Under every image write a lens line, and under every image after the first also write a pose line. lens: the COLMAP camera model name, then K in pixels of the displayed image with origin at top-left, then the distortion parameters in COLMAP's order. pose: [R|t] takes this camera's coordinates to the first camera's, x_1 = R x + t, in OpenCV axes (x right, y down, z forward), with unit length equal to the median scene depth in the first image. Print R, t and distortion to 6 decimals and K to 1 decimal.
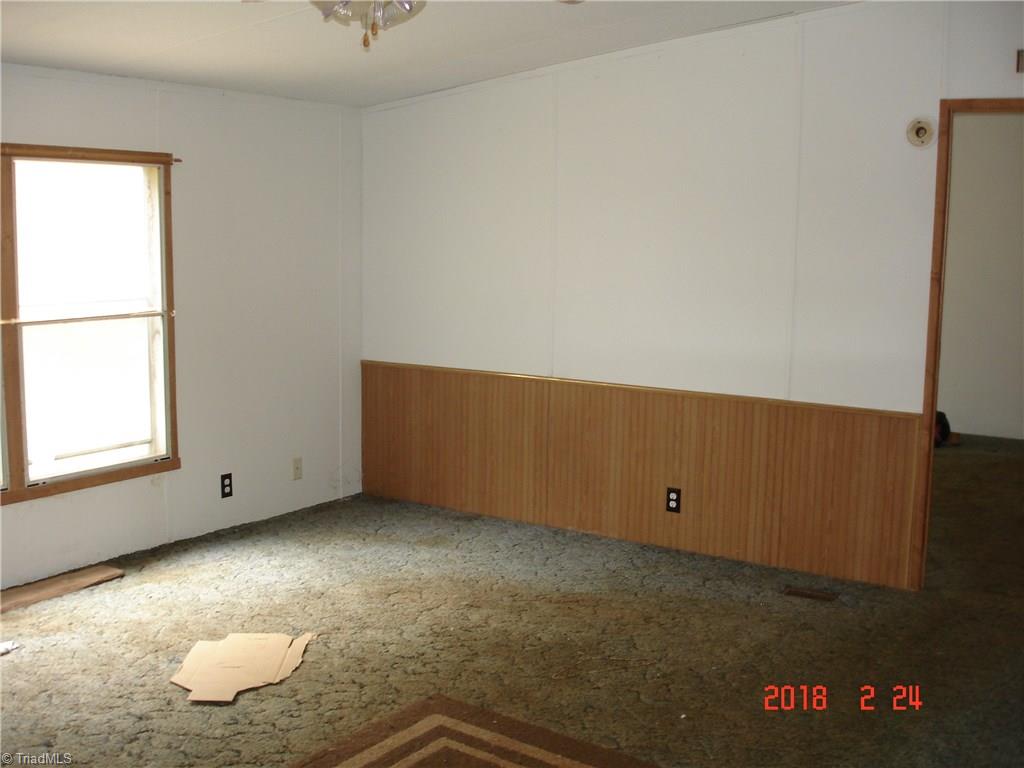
lens RADIAL K [[1181.3, 0, 512.0], [0, 1181.3, 384.0], [0, 0, 1]] dist [-0.016123, -0.011117]
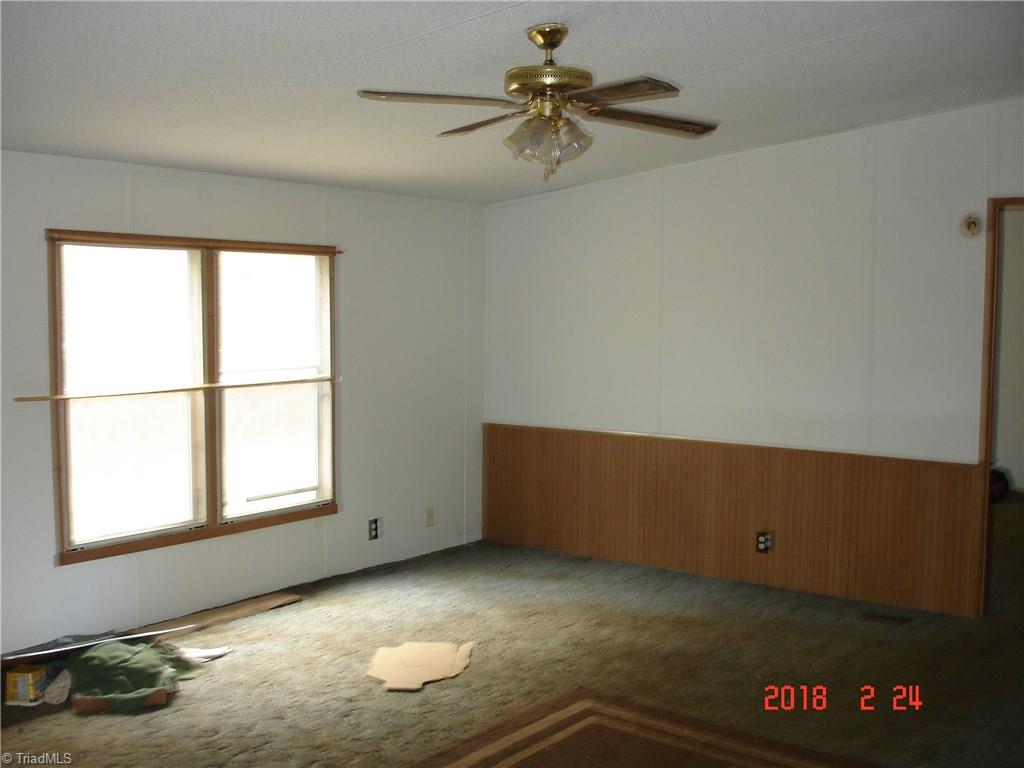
lens RADIAL K [[1252.9, 0, 512.0], [0, 1252.9, 384.0], [0, 0, 1]] dist [-0.067796, 0.021454]
pose [[0.999569, 0.000088, -0.029342, -0.084094], [-0.002024, 0.997821, -0.065952, 0.029310], [0.029273, 0.065983, 0.997391, -0.264490]]
